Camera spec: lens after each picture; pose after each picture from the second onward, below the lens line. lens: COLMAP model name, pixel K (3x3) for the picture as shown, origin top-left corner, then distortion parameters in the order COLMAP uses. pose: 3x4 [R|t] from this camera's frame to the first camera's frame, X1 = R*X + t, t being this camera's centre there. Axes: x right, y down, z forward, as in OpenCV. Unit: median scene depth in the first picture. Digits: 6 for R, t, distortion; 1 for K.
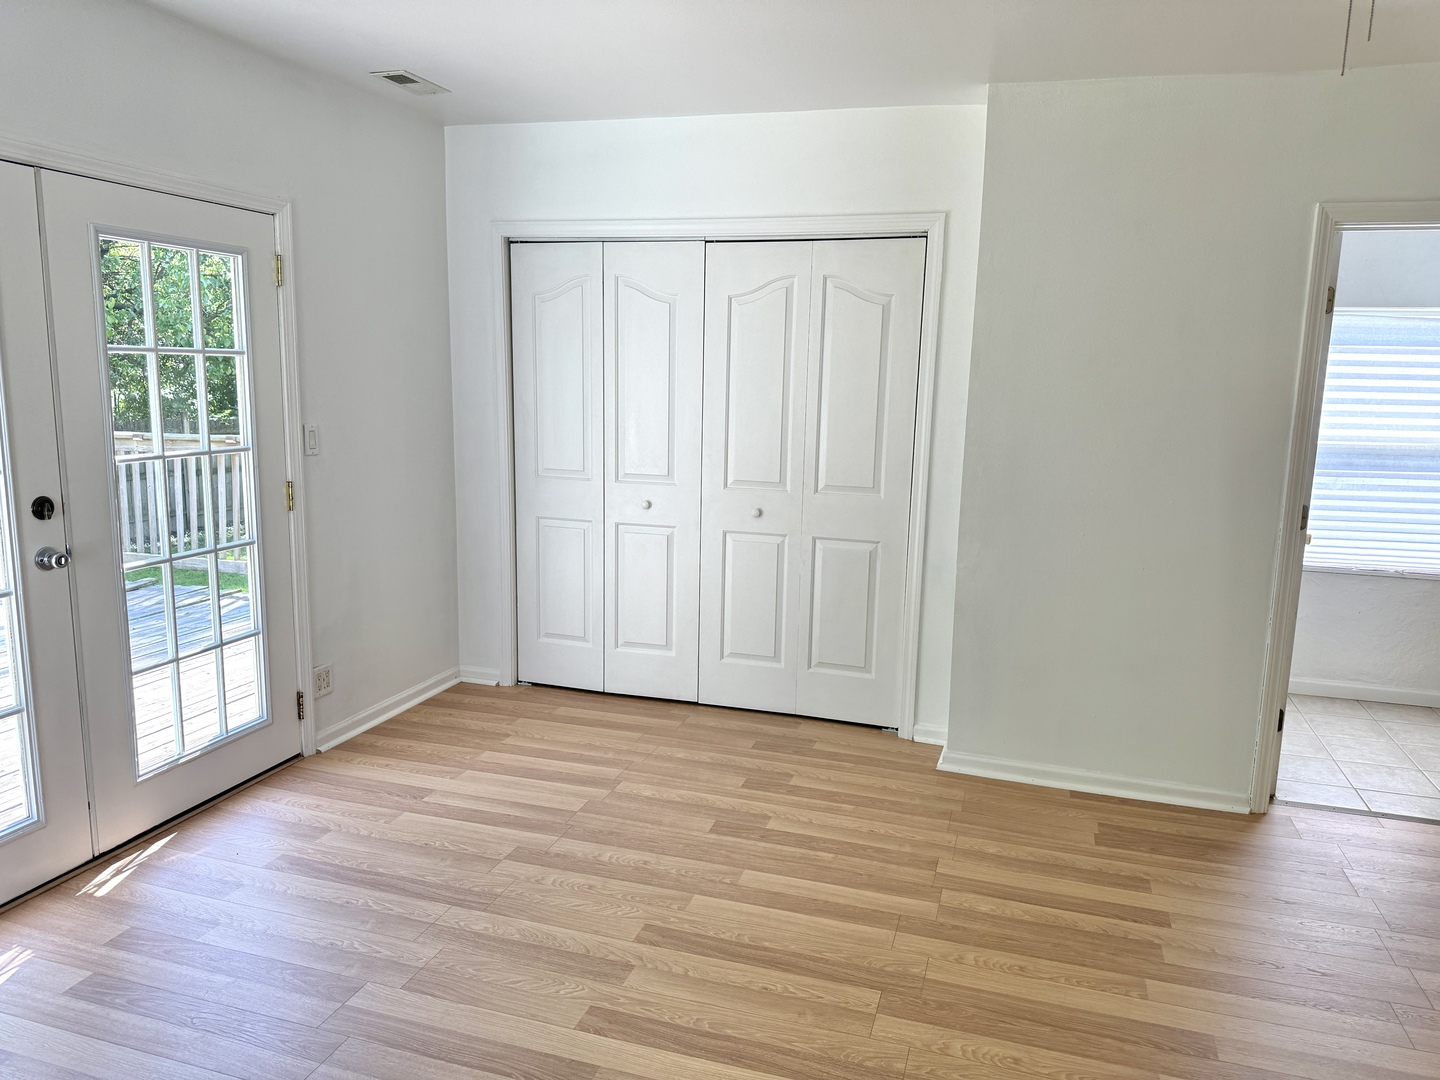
lens RADIAL K [[1019.1, 0, 720.0], [0, 1019.1, 540.0], [0, 0, 1]] dist [0.012115, -0.003630]
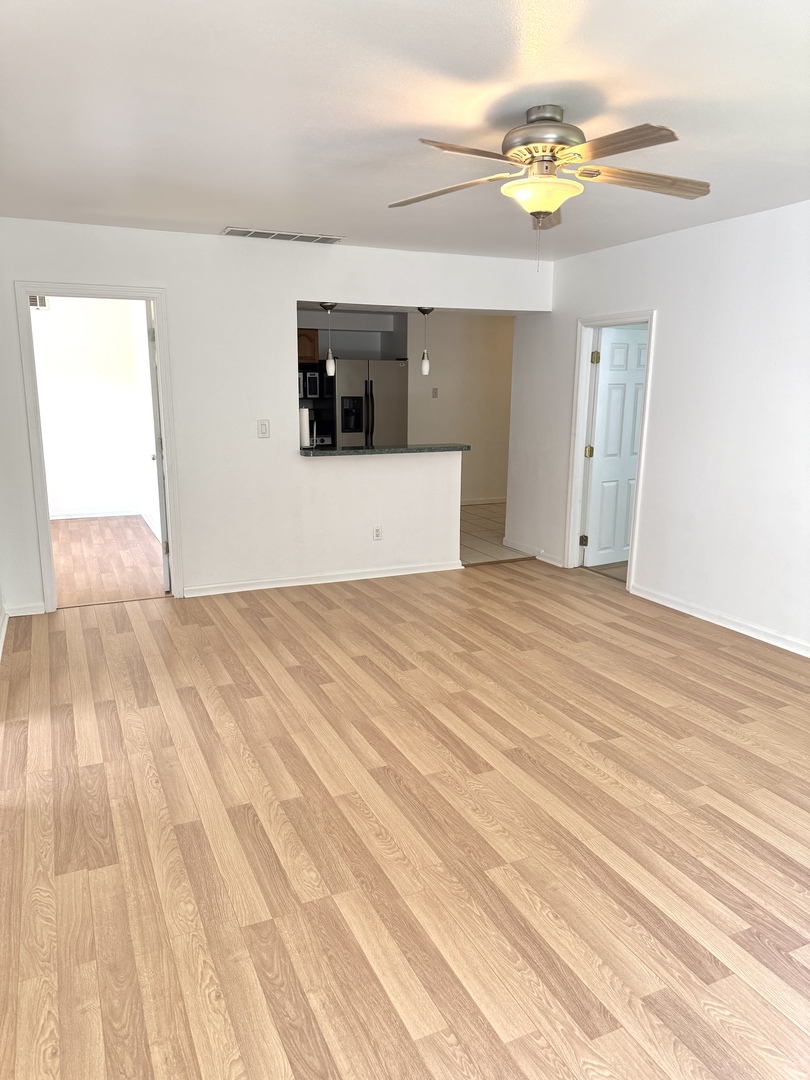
lens RADIAL K [[764.3, 0, 405.0], [0, 764.3, 540.0], [0, 0, 1]] dist [0.012115, -0.003630]
pose [[-0.667585, -0.179784, 0.722501, -0.393865], [0.105867, 0.937625, 0.331136, -0.279990], [-0.736968, 0.297551, -0.606912, 1.501235]]
